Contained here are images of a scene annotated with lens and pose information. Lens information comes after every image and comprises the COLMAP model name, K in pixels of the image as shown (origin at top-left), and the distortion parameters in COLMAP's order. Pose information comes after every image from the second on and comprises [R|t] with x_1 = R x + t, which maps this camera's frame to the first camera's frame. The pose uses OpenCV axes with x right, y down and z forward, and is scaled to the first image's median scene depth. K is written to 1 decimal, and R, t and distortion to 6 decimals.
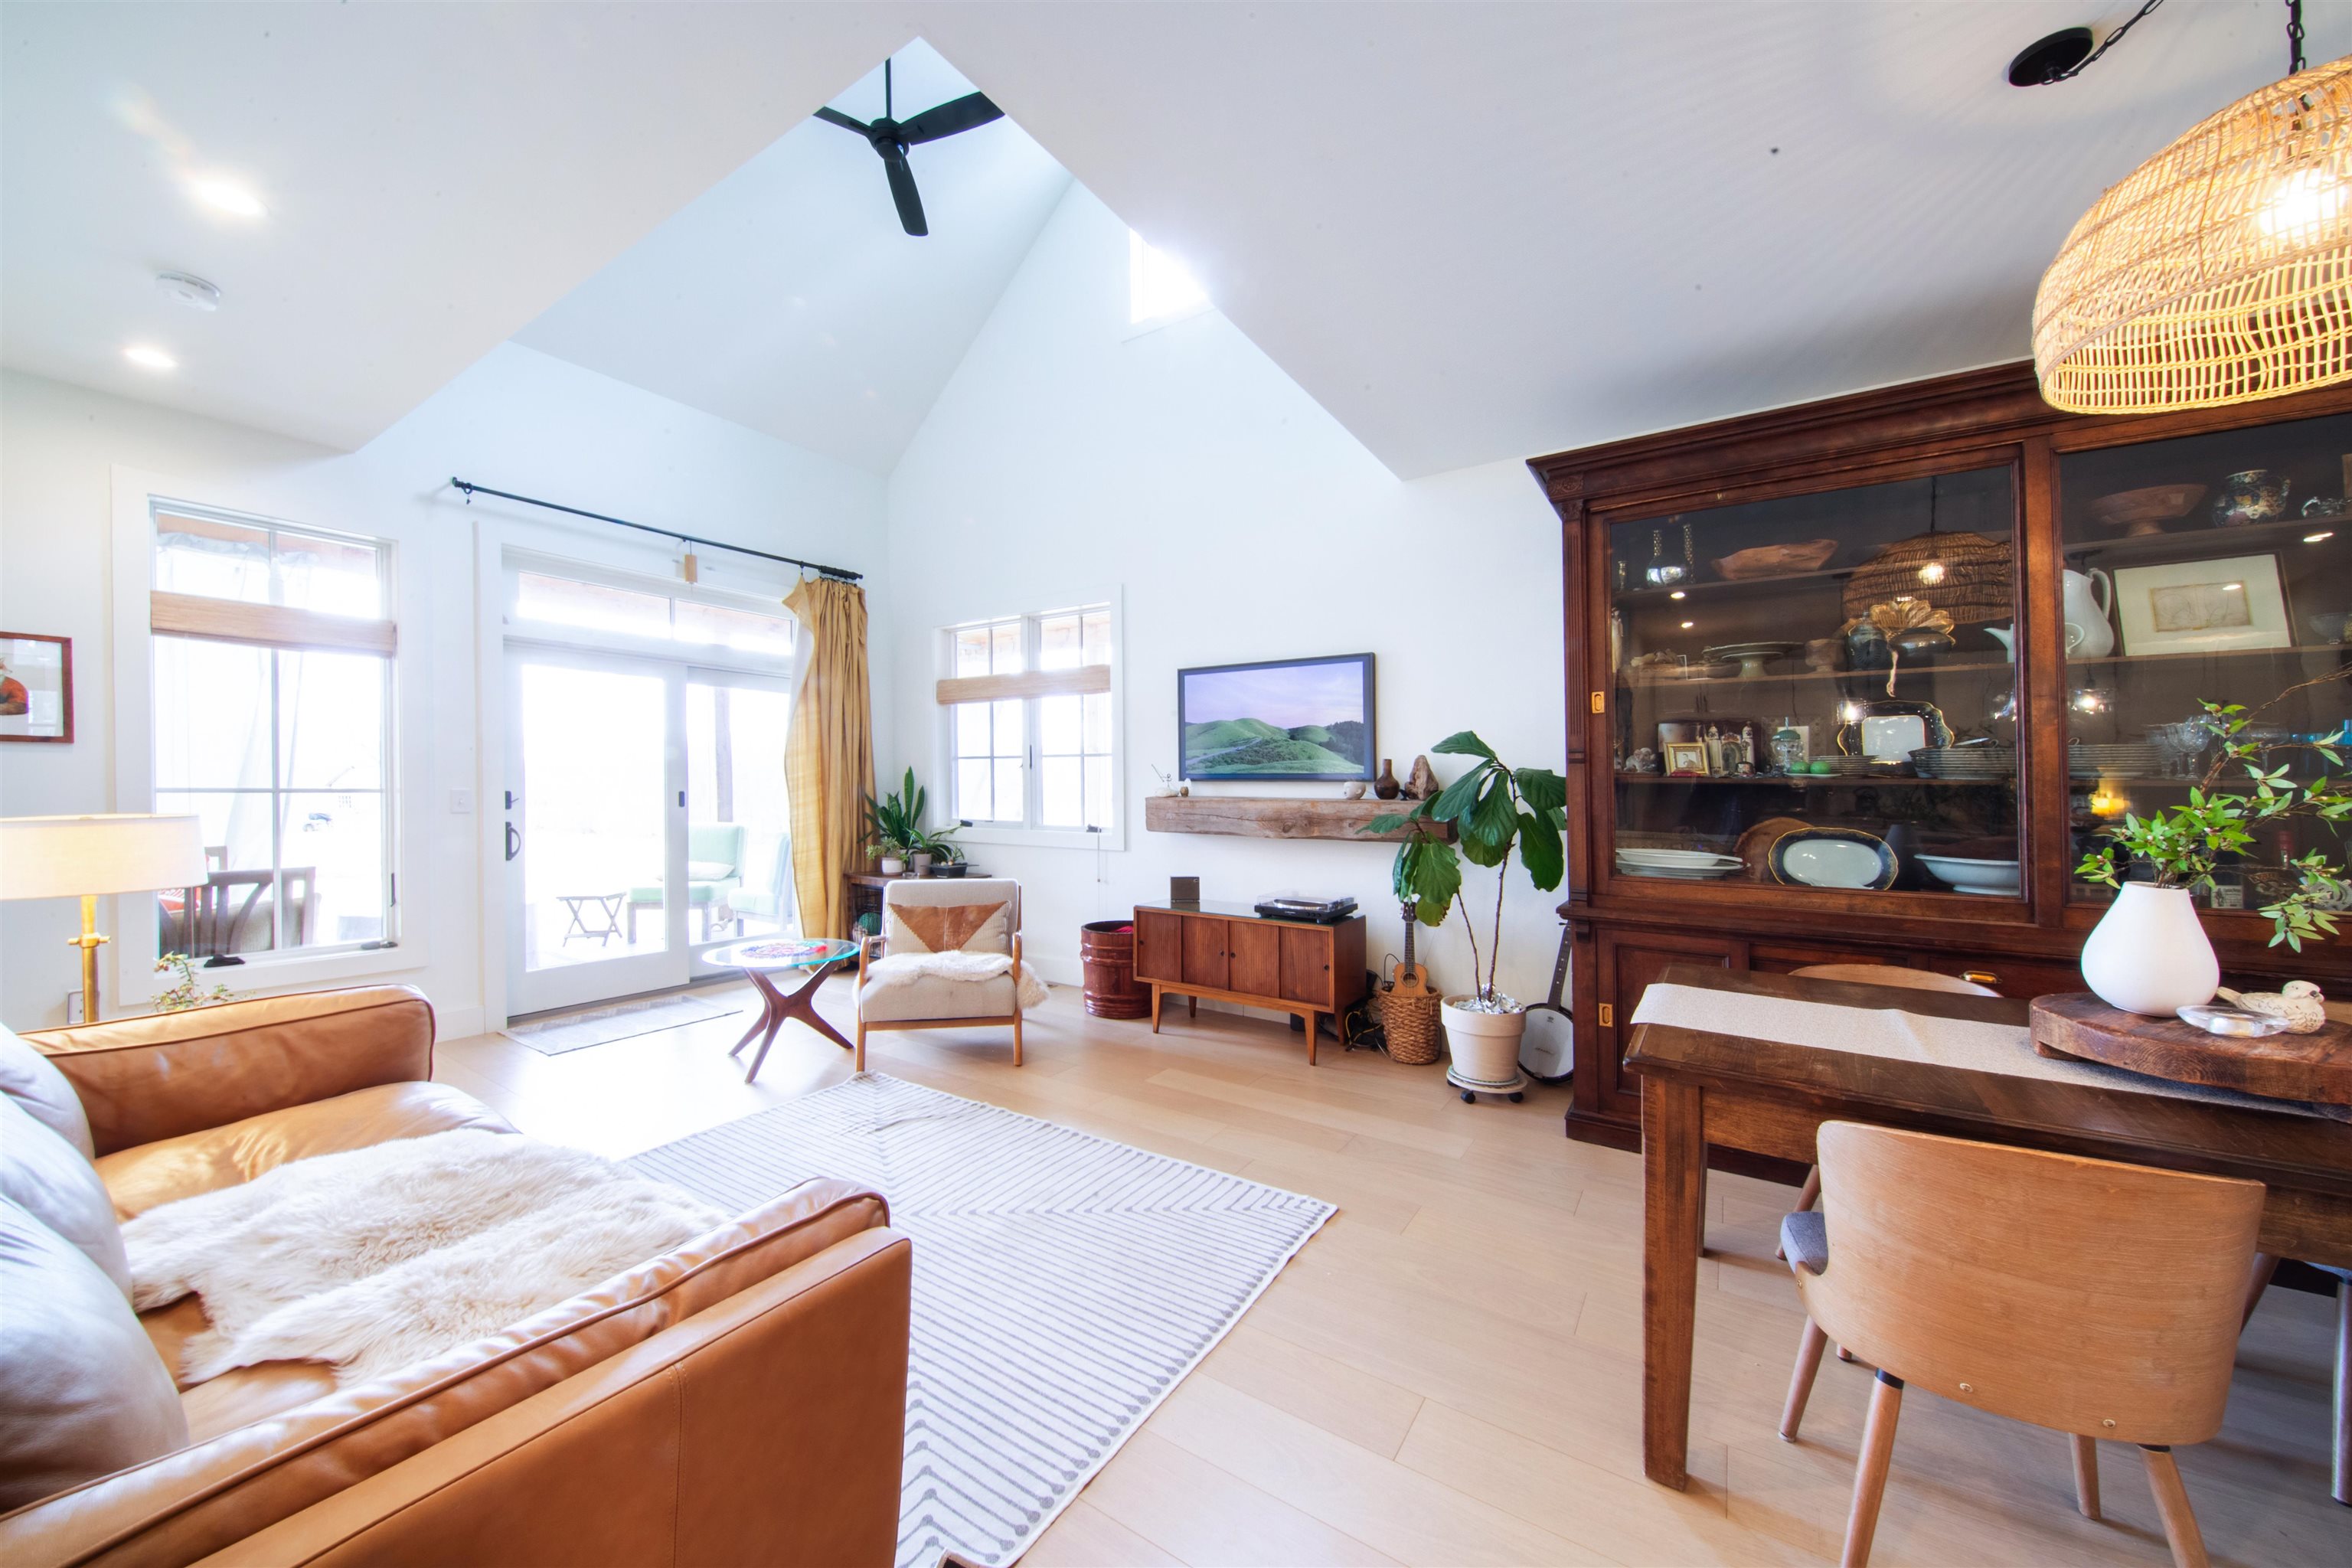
lens RADIAL K [[857.4, 0, 1176.0], [0, 857.4, 784.0], [0, 0, 1]] dist [-0.000899, -0.003595]
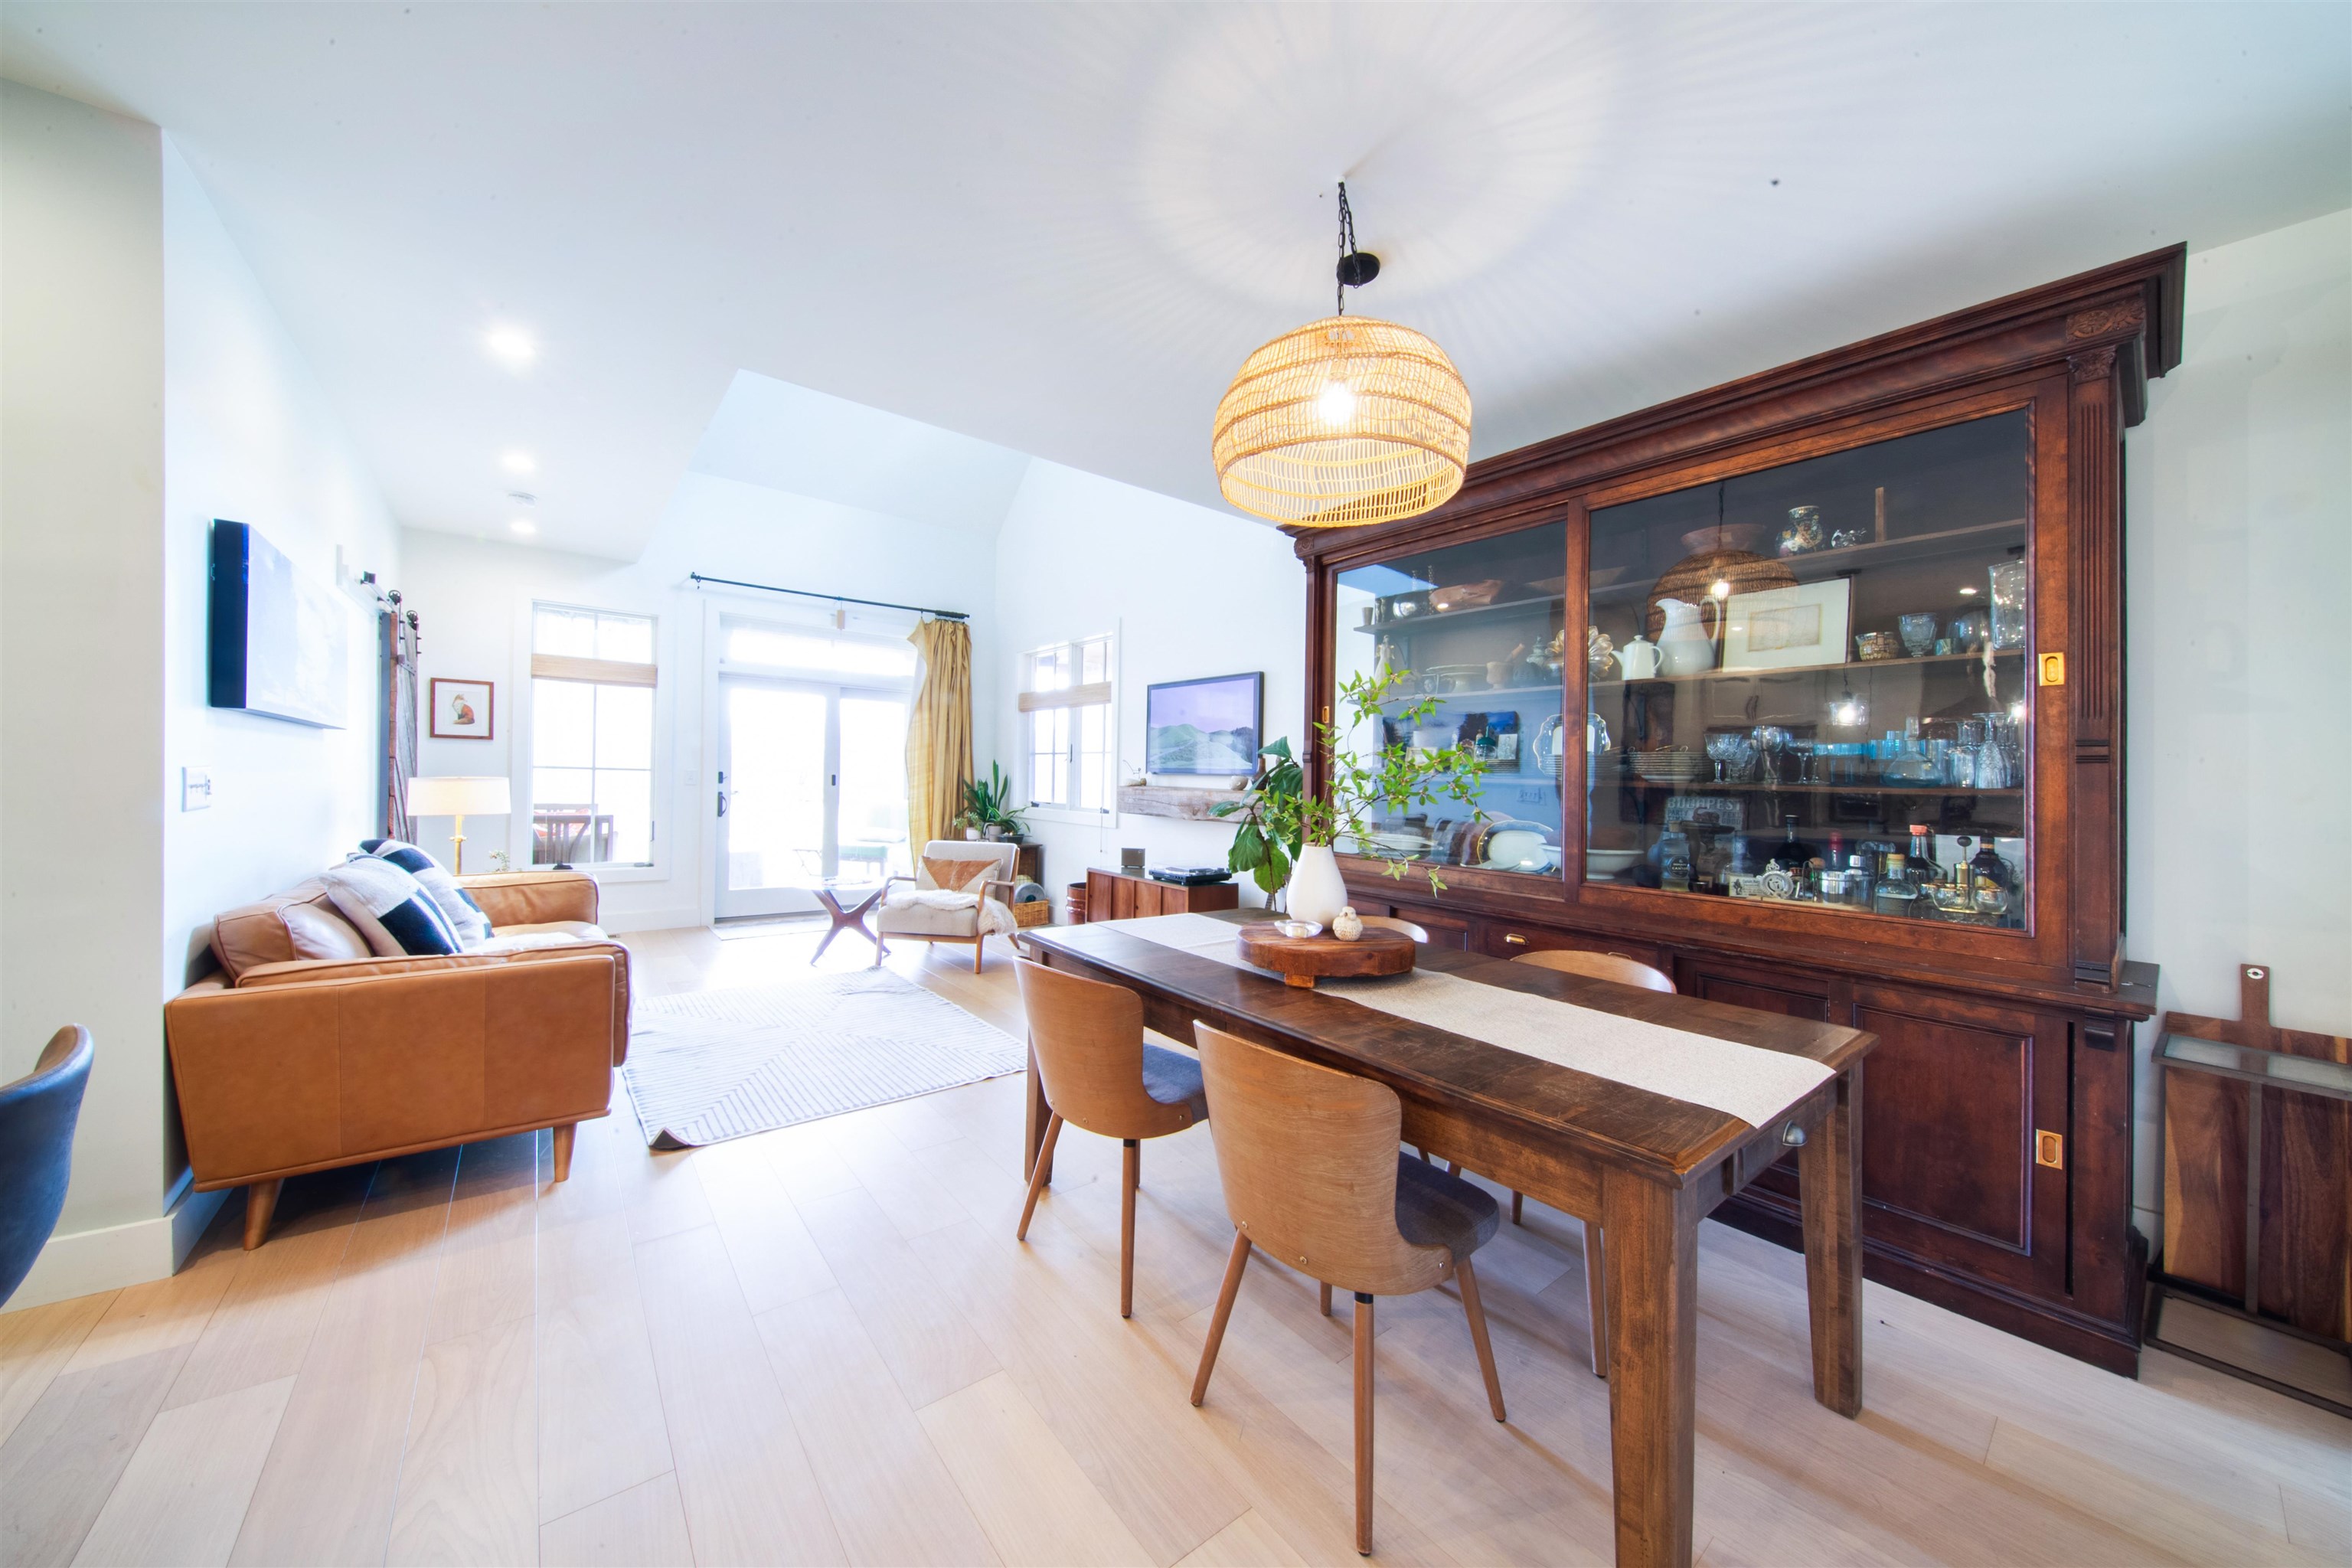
lens RADIAL K [[847.7, 0, 1176.0], [0, 847.7, 784.0], [0, 0, 1]] dist [0.017399, -0.008285]
pose [[0.945202, 0.021941, -0.325748, 0.498341], [-0.020238, 0.999758, 0.008615, 0.000035], [0.325858, -0.001550, 0.945418, -0.185834]]
